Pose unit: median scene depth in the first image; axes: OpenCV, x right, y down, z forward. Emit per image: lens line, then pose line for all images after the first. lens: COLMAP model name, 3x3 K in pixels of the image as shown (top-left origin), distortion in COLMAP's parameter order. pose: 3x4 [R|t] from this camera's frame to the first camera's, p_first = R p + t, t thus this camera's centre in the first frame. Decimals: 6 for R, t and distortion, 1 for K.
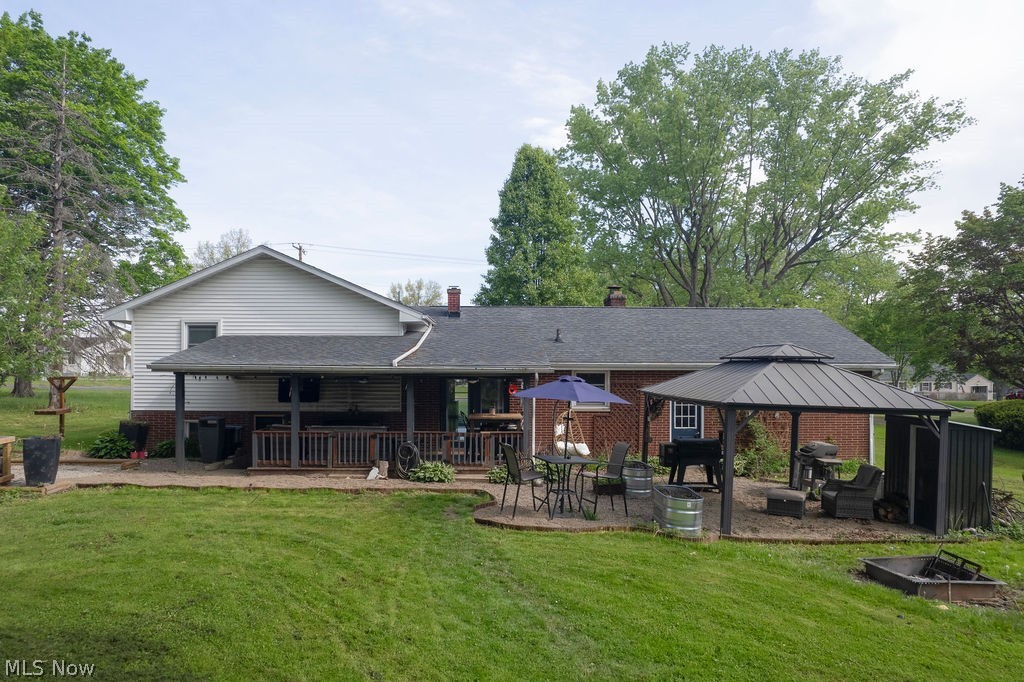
lens RADIAL K [[643.8, 0, 514.1], [0, 643.8, 357.5], [0, 0, 1]] dist [-0.019400, 0.000863]
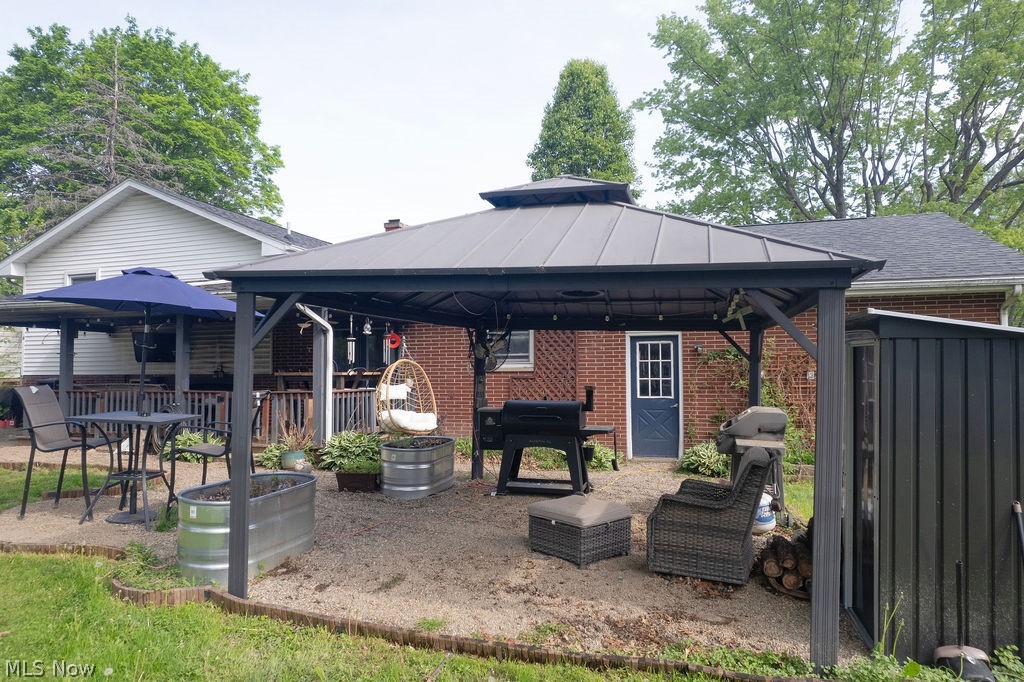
lens RADIAL K [[643.8, 0, 514.1], [0, 643.8, 357.5], [0, 0, 1]] dist [-0.019400, 0.000863]
pose [[0.945303, -0.017242, -0.325736, 0.342081], [0.018393, 0.999831, 0.000455, 0.067702], [0.325673, -0.006421, 0.945461, 0.357042]]
